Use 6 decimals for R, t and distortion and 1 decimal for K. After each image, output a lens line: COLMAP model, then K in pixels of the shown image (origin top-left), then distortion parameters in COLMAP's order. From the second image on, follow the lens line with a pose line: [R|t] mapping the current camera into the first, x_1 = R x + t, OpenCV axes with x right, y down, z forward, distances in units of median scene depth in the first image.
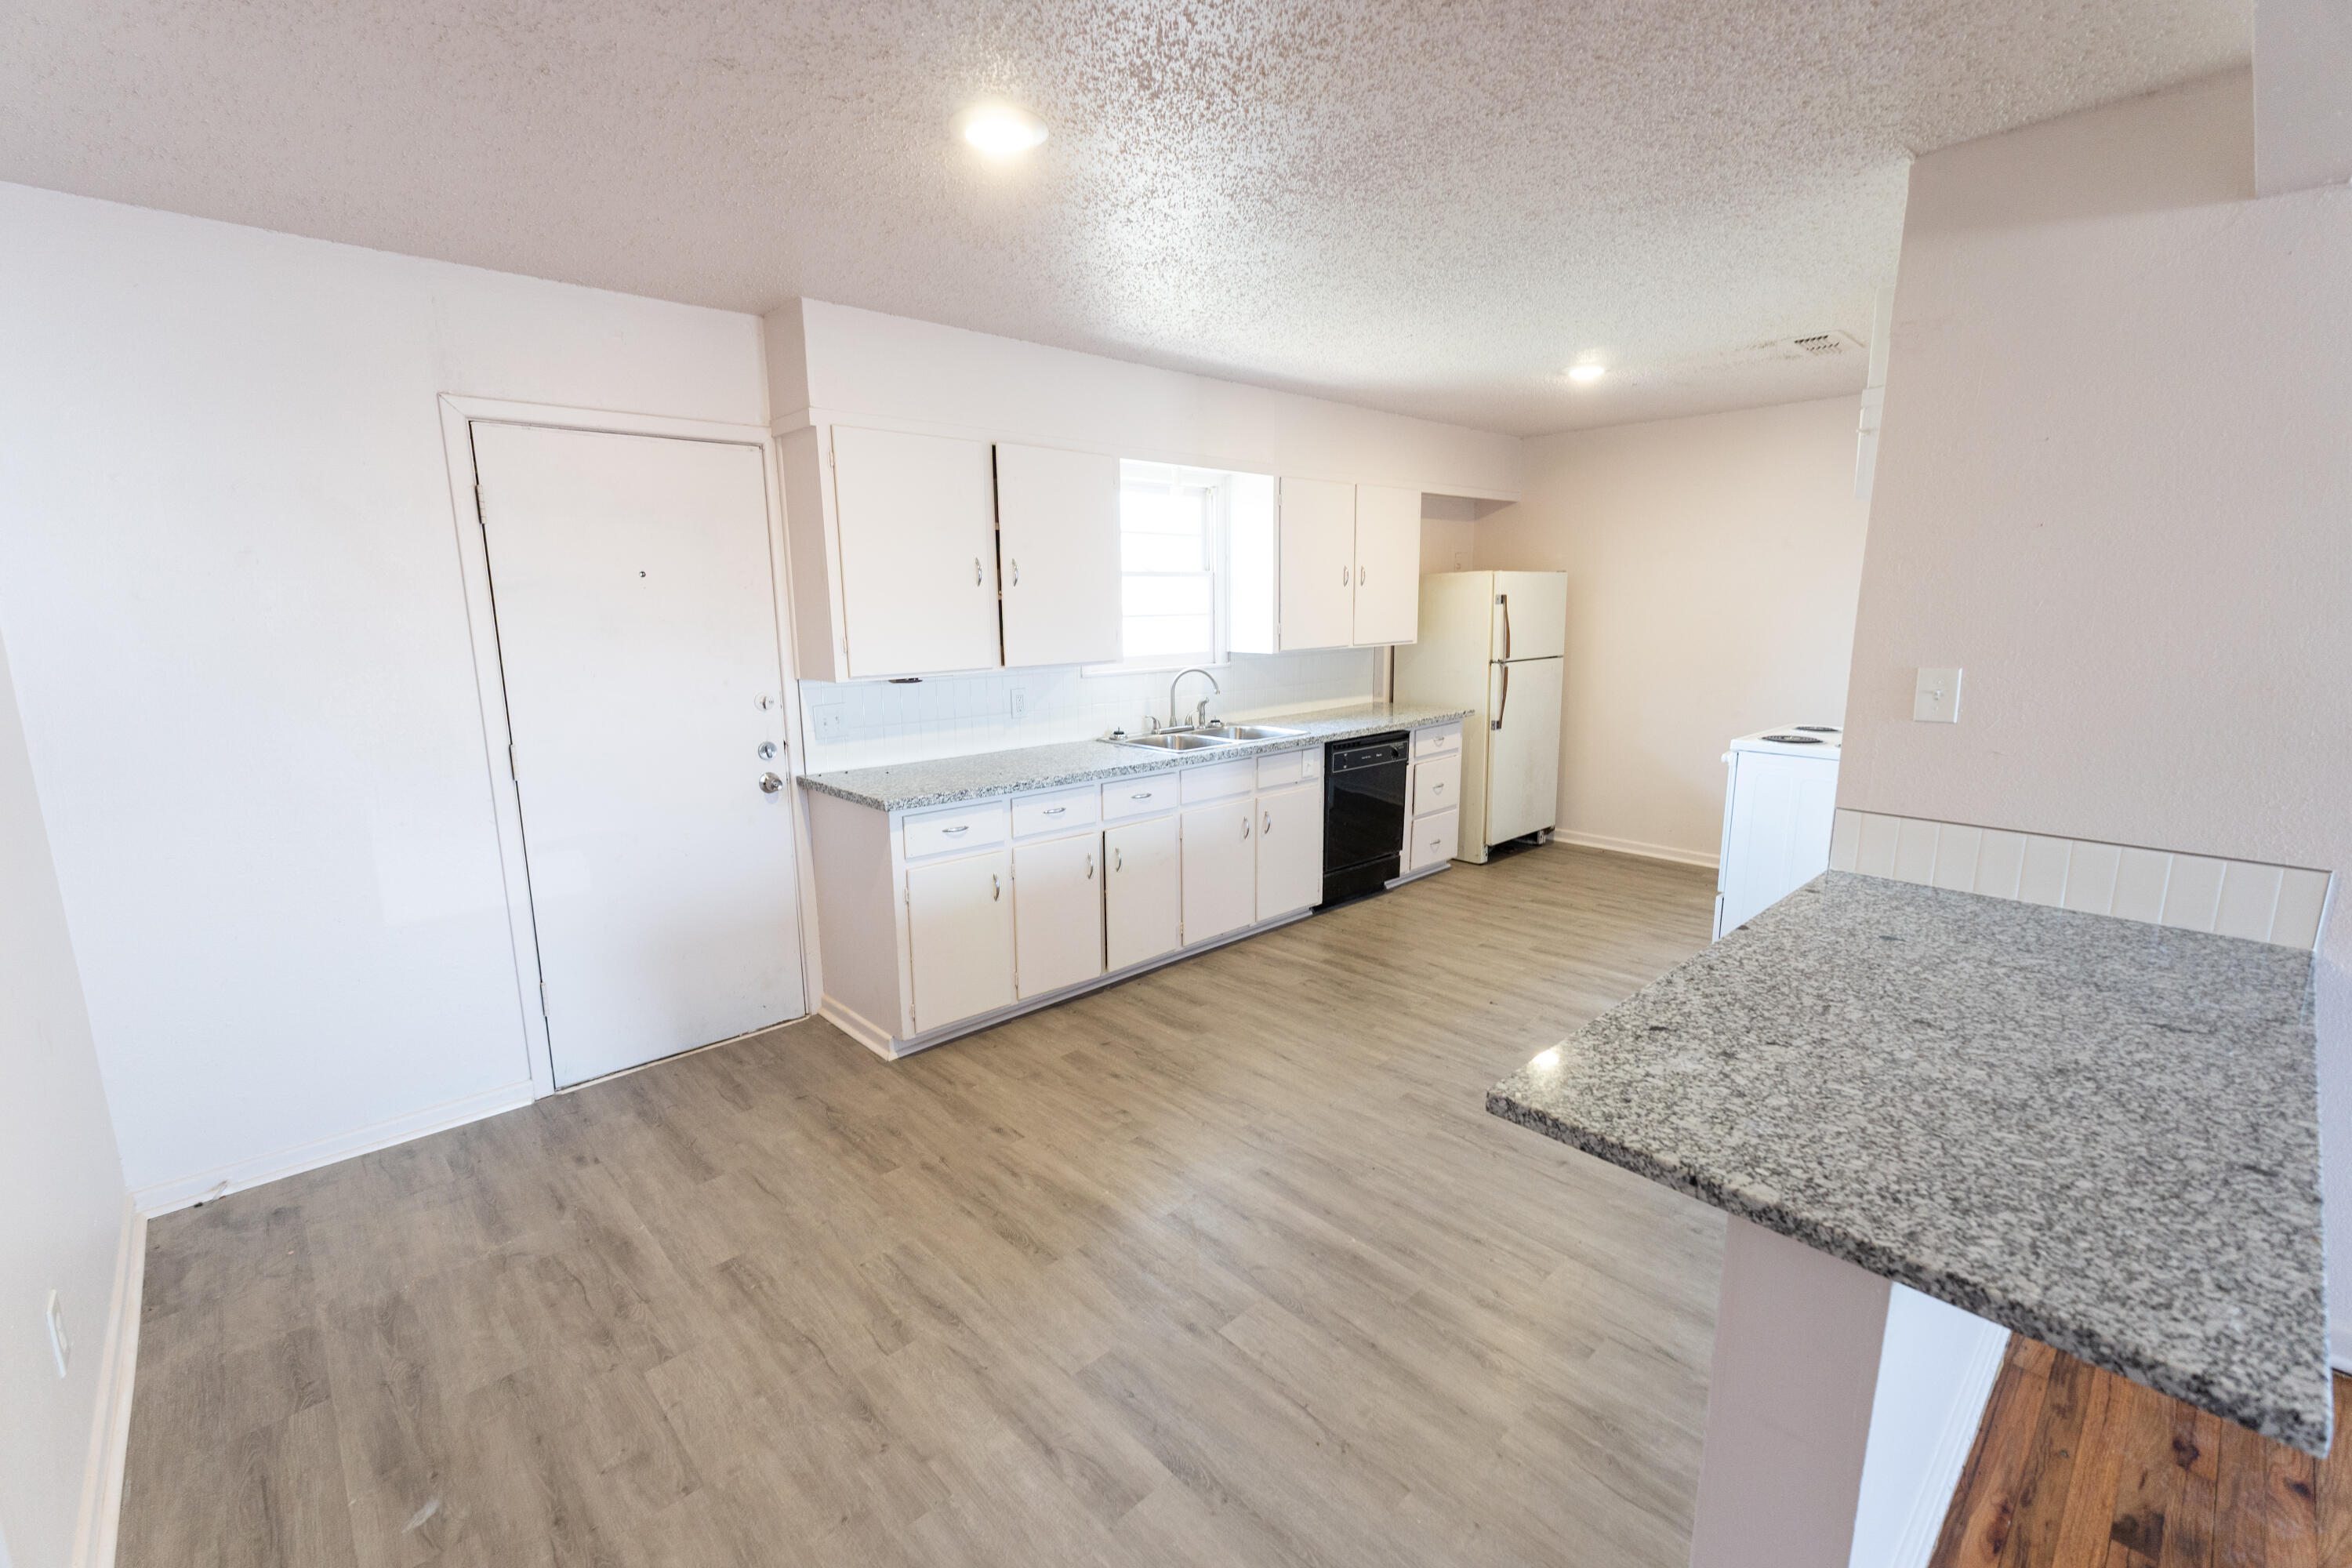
lens RADIAL K [[1002.2, 0, 1176.2], [0, 1002.2, 780.1], [0, 0, 1]] dist [0.003427, 0.000149]
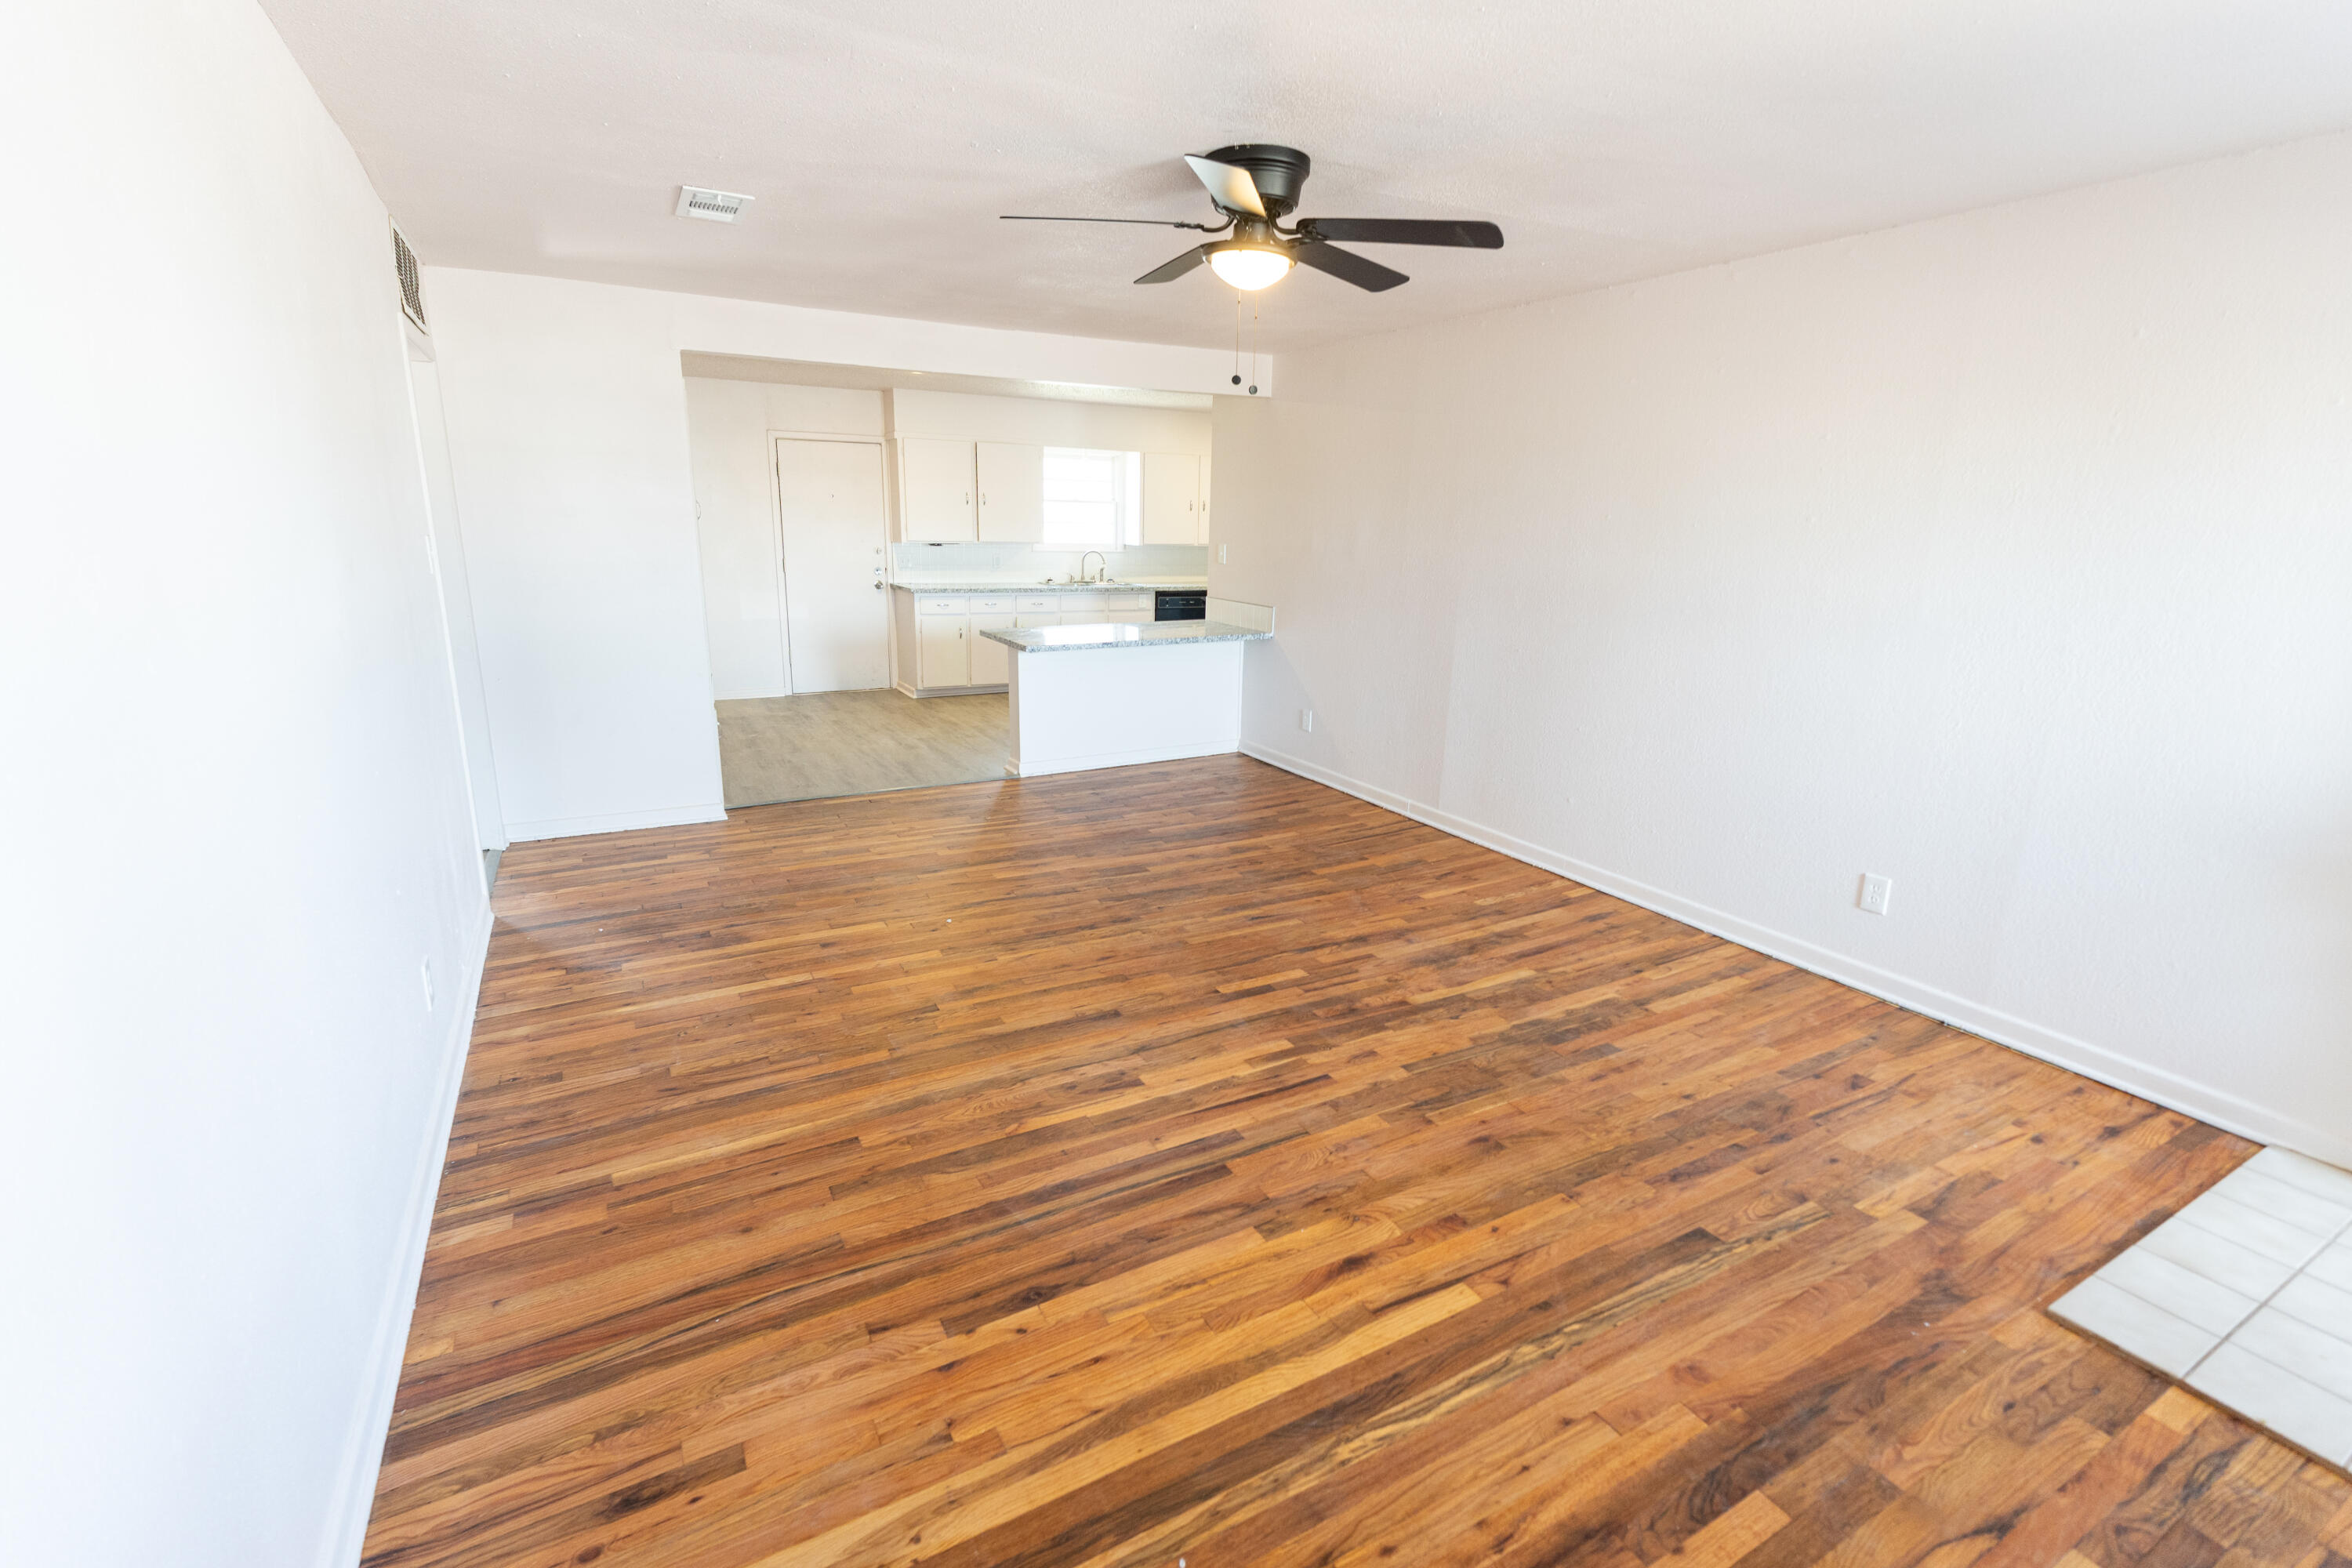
lens RADIAL K [[1002.1, 0, 1143.7], [0, 1002.1, 776.2], [0, 0, 1]] dist [0.000576, 0.000021]
pose [[0.963681, 0.093392, -0.250193, 0.787866], [-0.076252, 0.994083, 0.077366, 0.207199], [0.255938, -0.055479, 0.965100, -1.094709]]
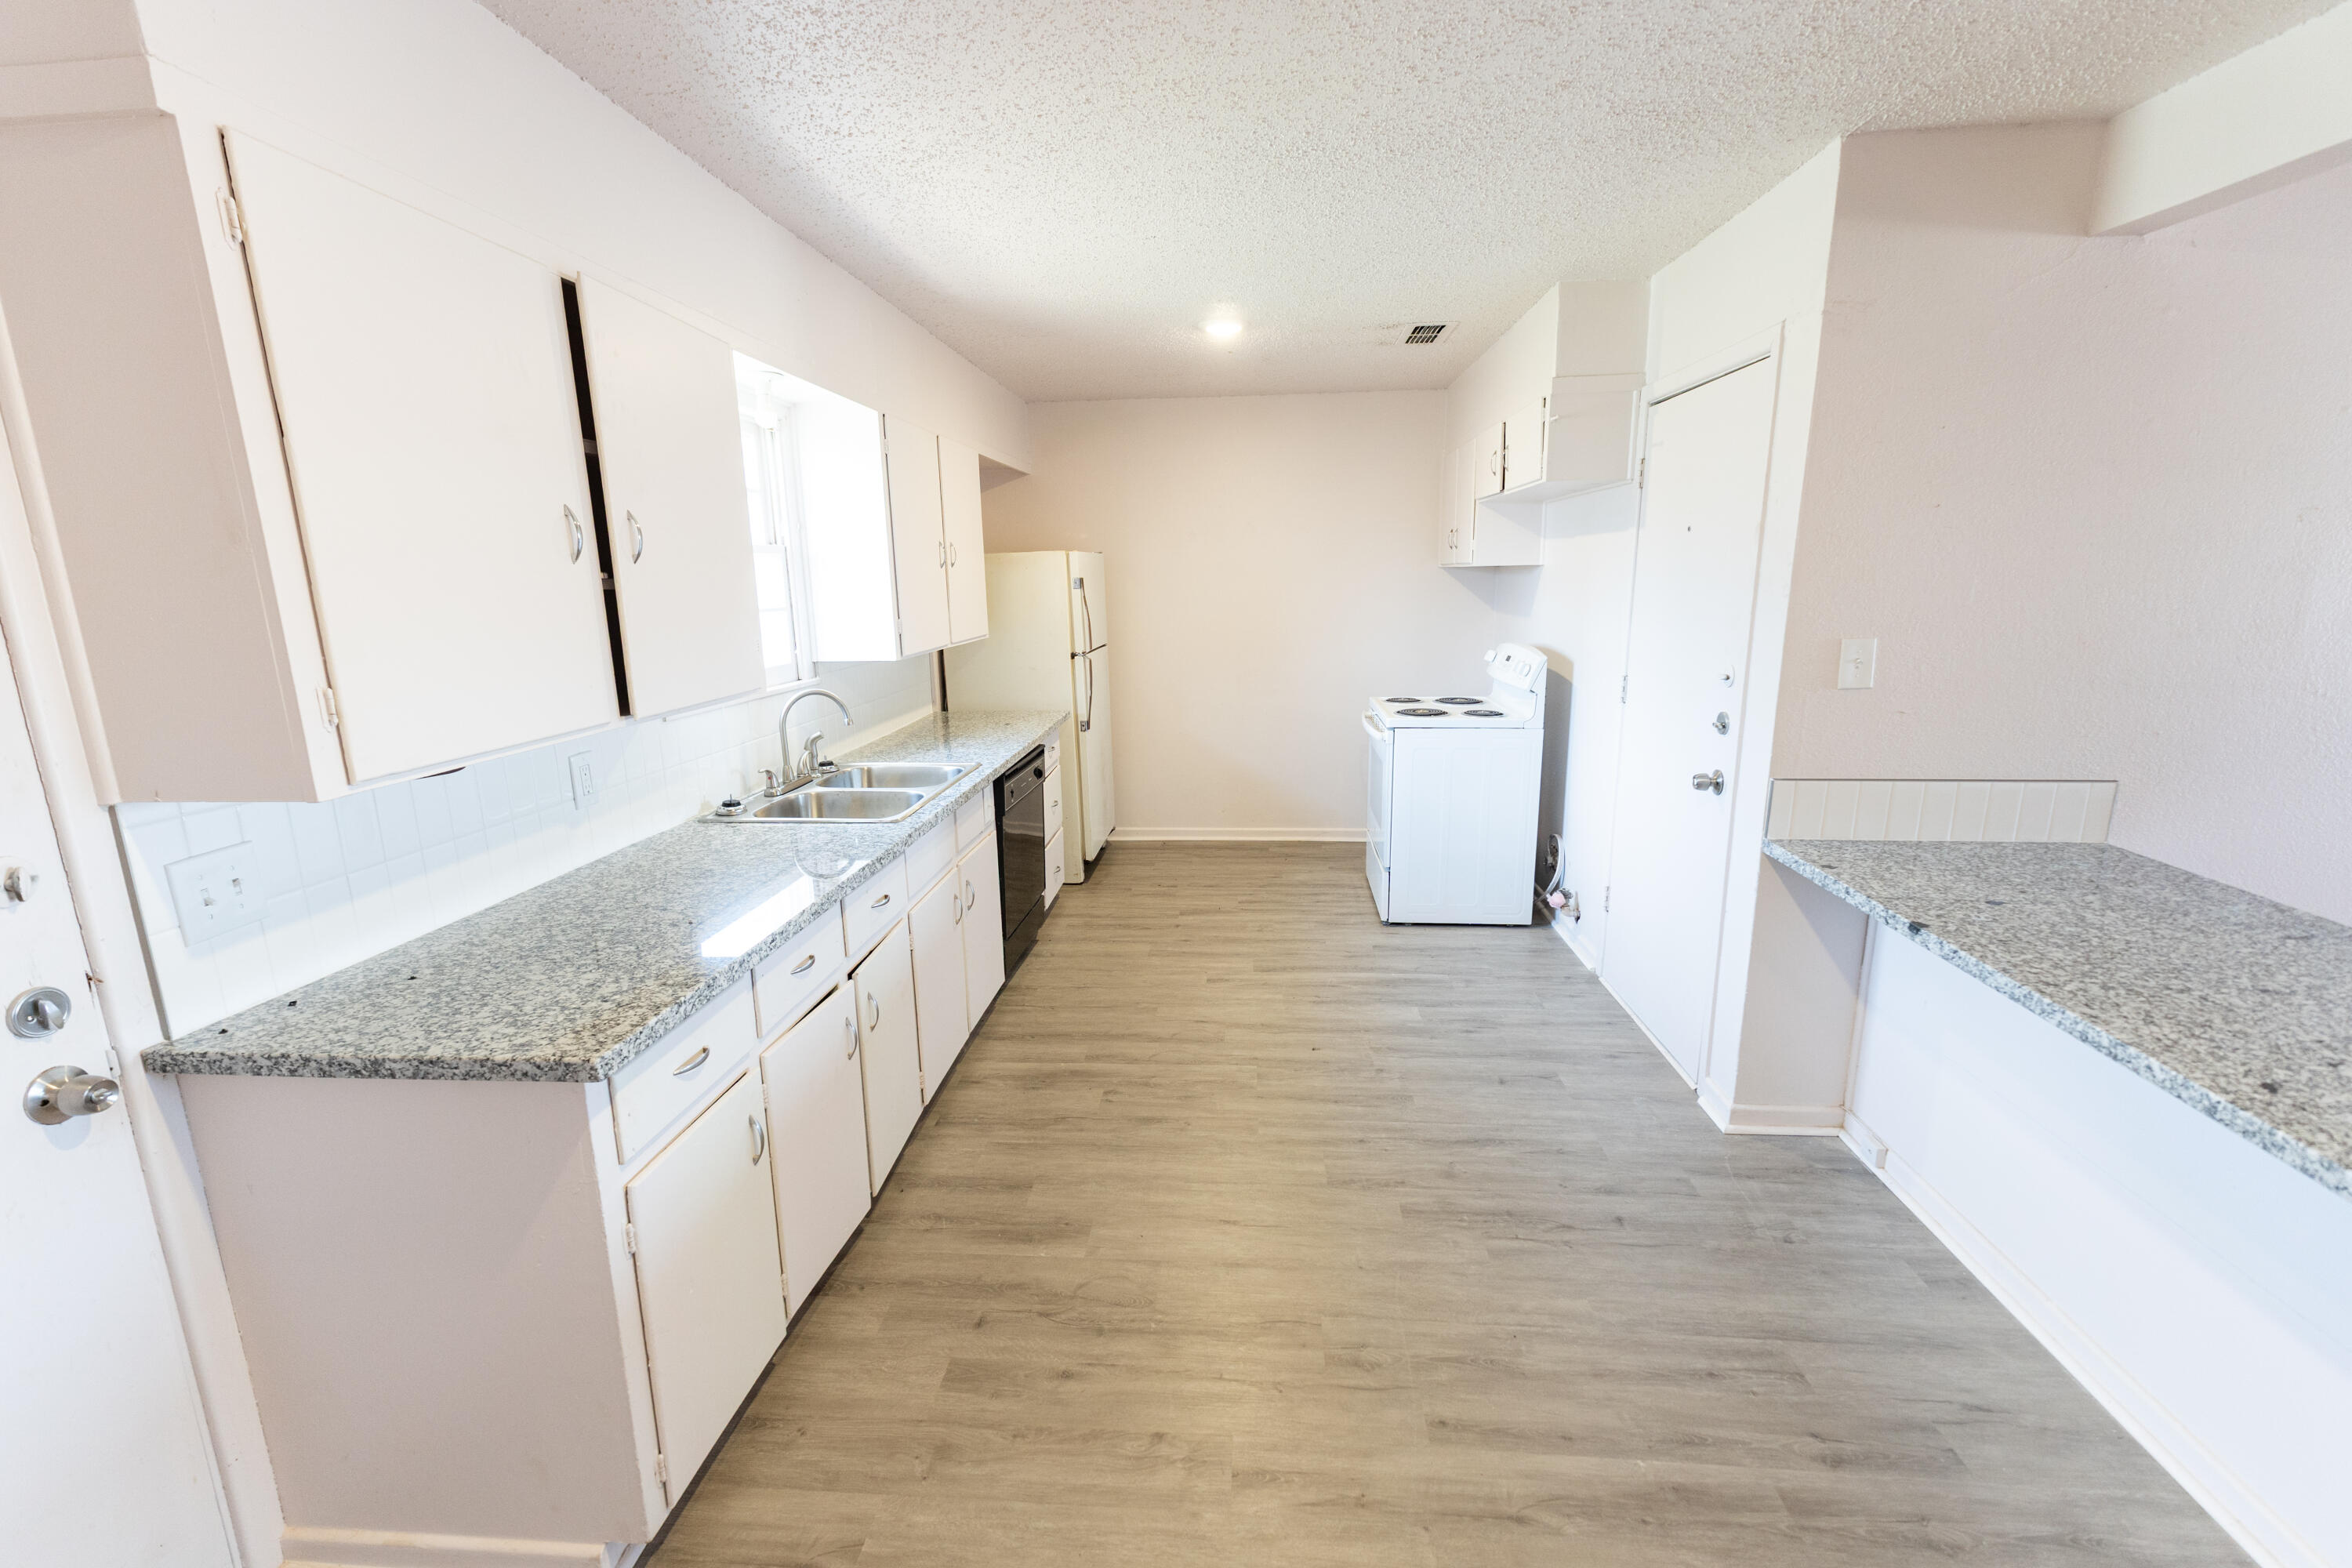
lens RADIAL K [[1002.2, 0, 1176.2], [0, 1002.2, 780.1], [0, 0, 1]] dist [0.003427, 0.000149]
pose [[0.742472, -0.138906, 0.655318, -0.301976], [0.130815, 0.989496, 0.061528, -0.074485], [-0.656980, 0.040043, 0.752843, 0.412101]]
